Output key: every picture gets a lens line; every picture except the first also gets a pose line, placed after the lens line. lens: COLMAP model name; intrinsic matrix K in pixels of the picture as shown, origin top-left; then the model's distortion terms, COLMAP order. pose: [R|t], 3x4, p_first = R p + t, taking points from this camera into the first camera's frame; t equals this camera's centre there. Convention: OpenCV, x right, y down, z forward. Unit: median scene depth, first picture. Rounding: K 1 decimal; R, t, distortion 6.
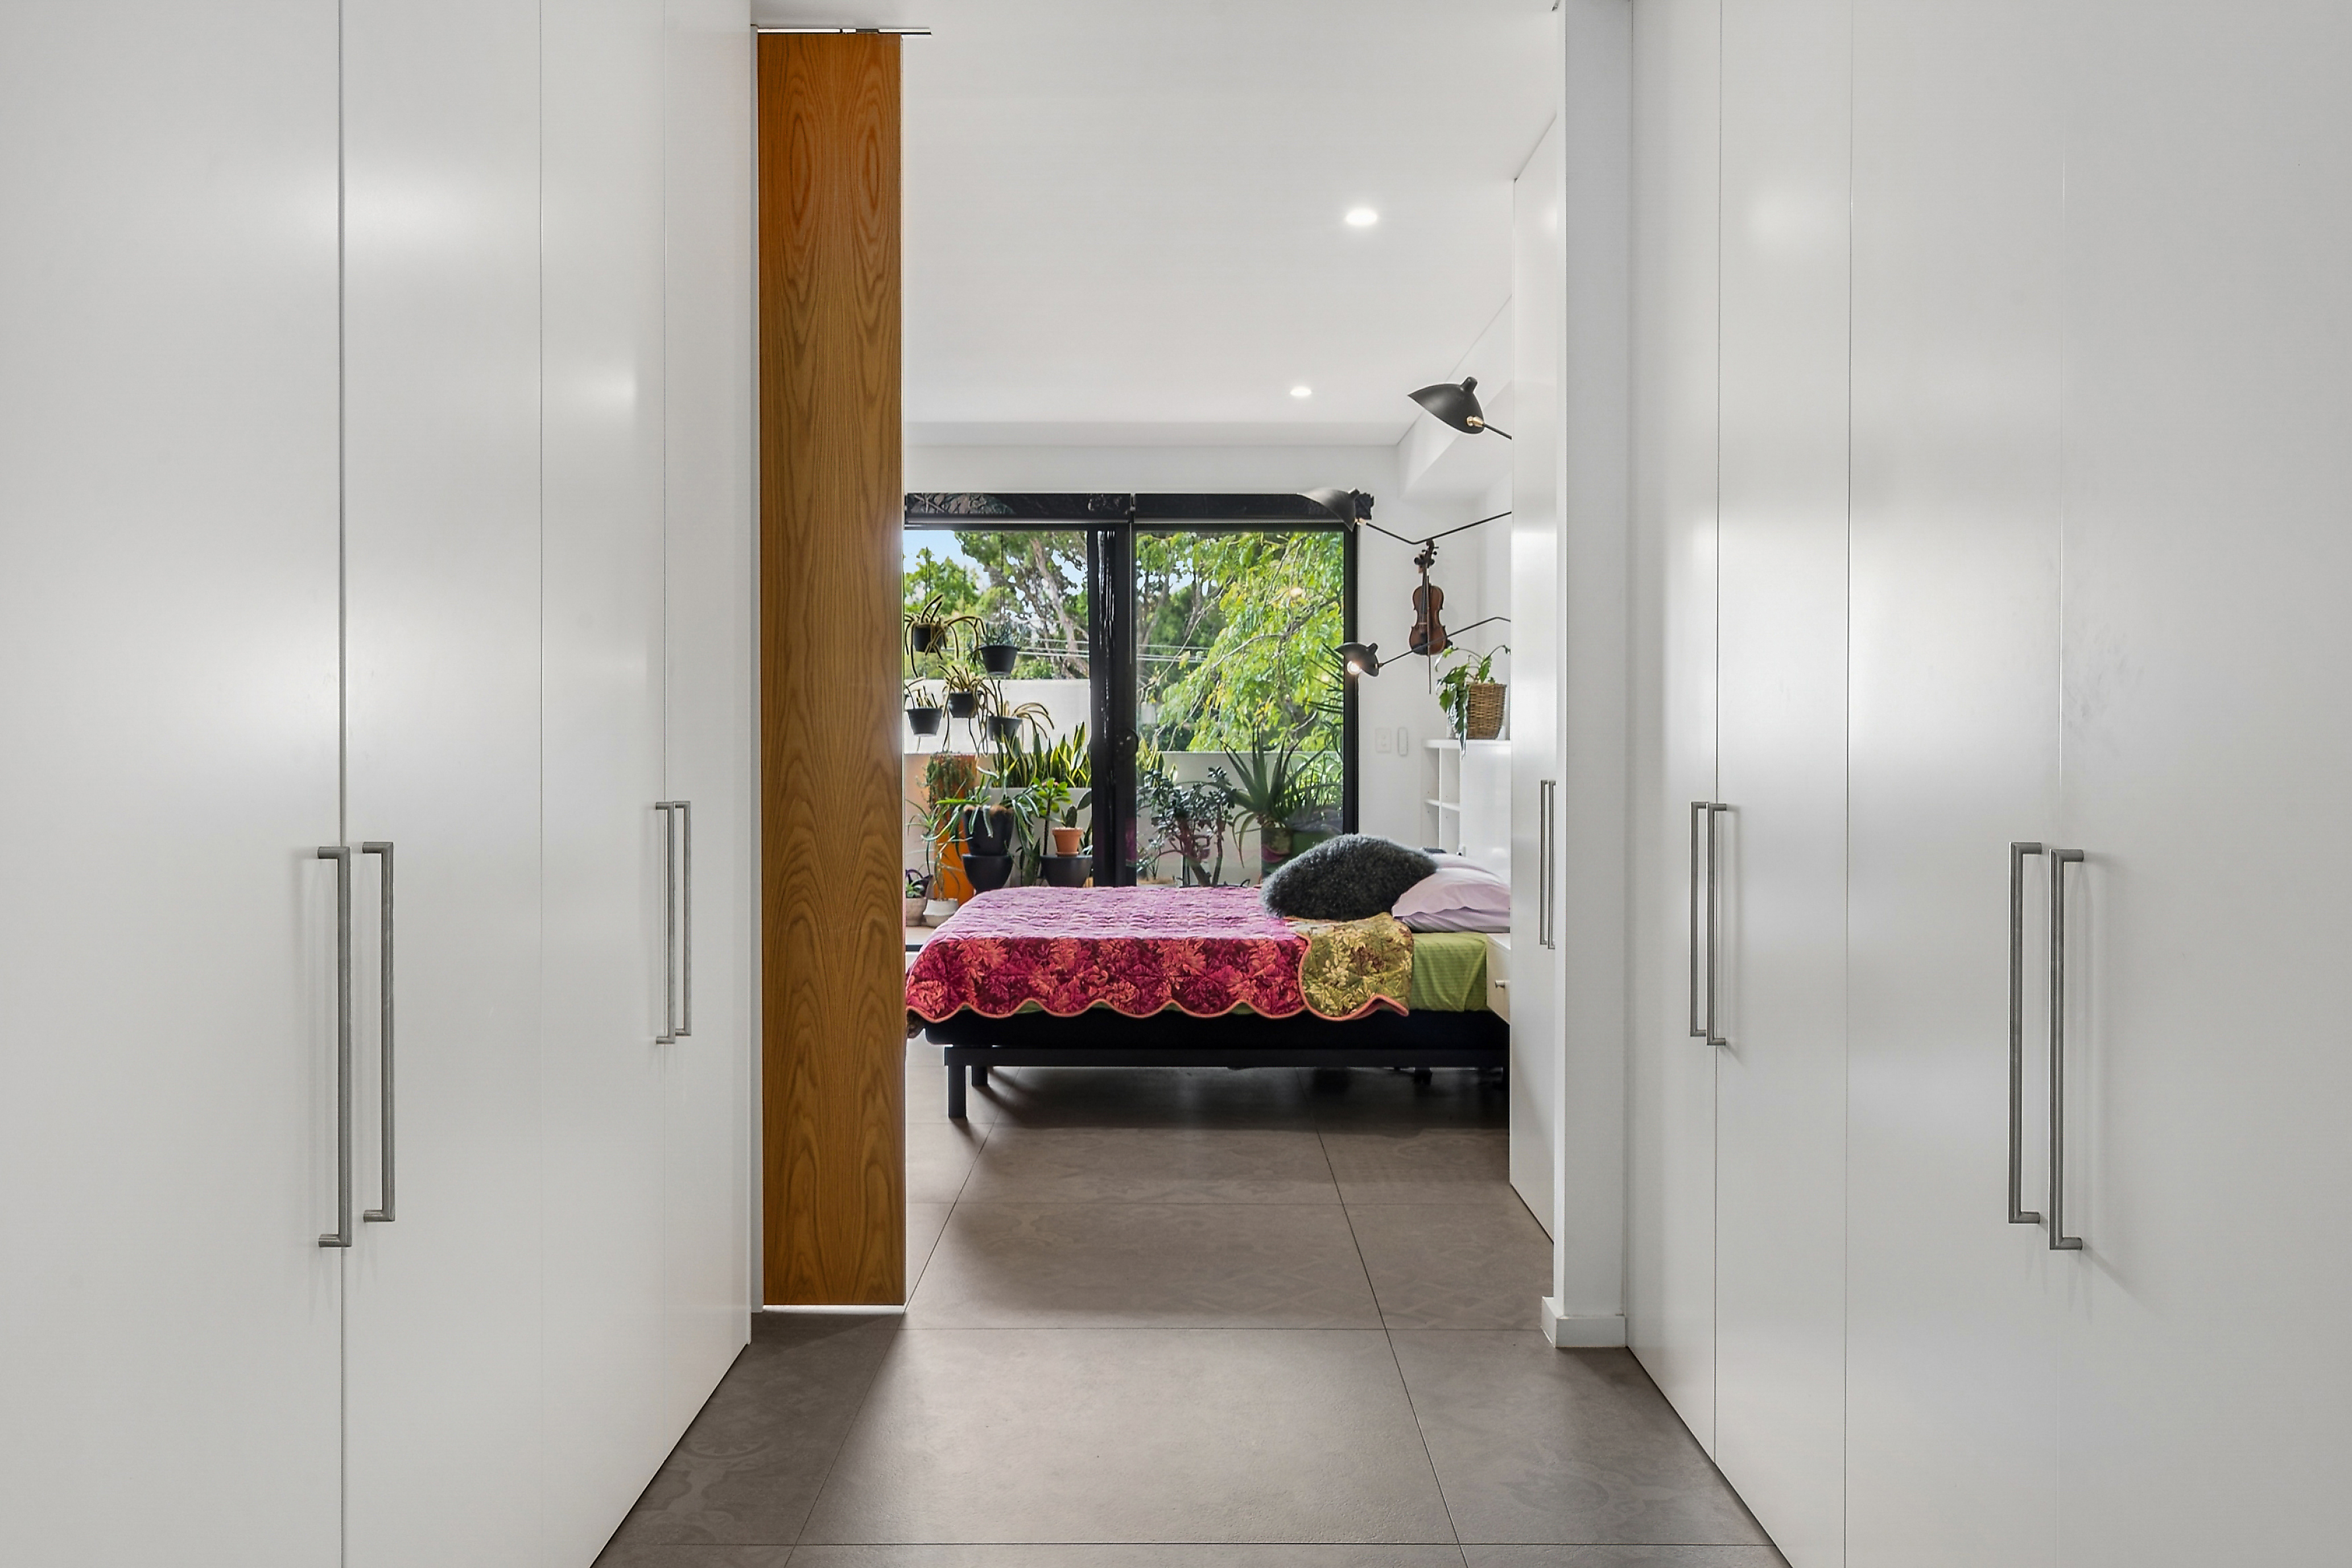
lens RADIAL K [[1907.3, 0, 1171.3], [0, 1907.3, 769.7], [0, 0, 1]] dist [0.009216, -0.000033]
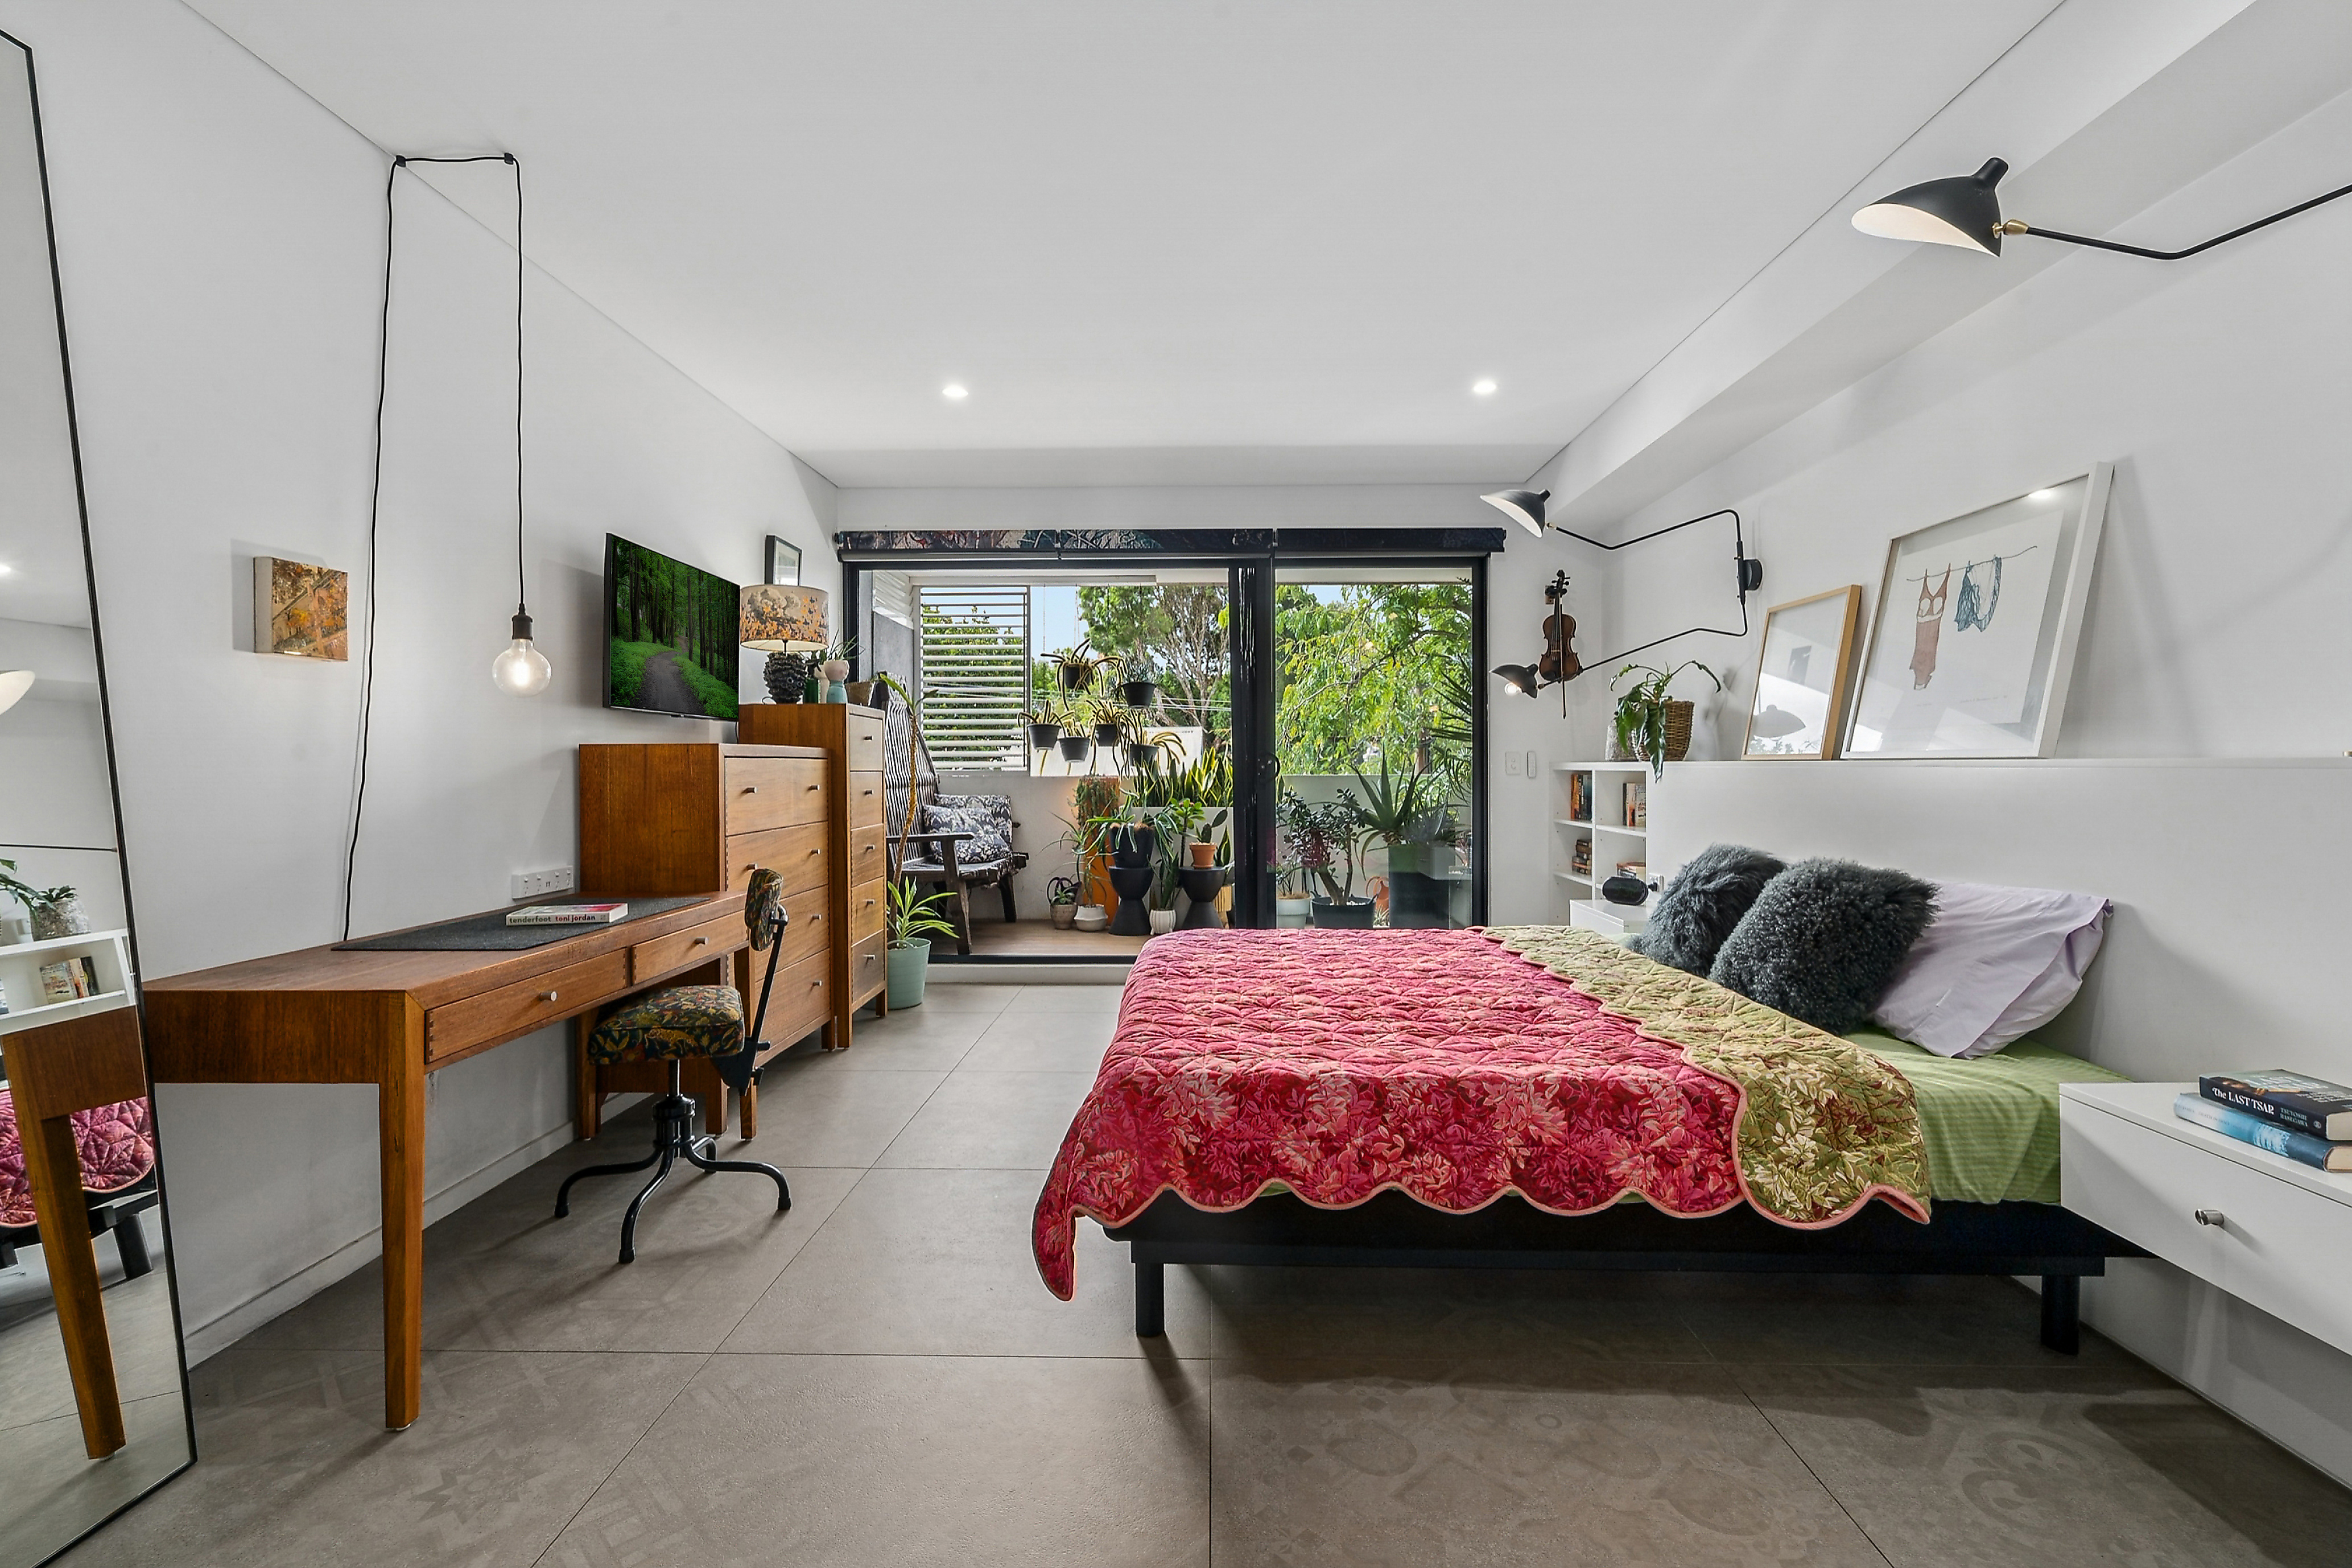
lens RADIAL K [[1095.0, 0, 1183.8], [0, 1095.0, 774.5], [0, 0, 1]] dist [-0.028195, -0.000280]
pose [[0.999811, -0.002222, -0.019329, -0.059369], [0.002027, 0.999947, -0.010092, -0.003606], [0.019351, 0.010051, 0.999762, 0.401443]]
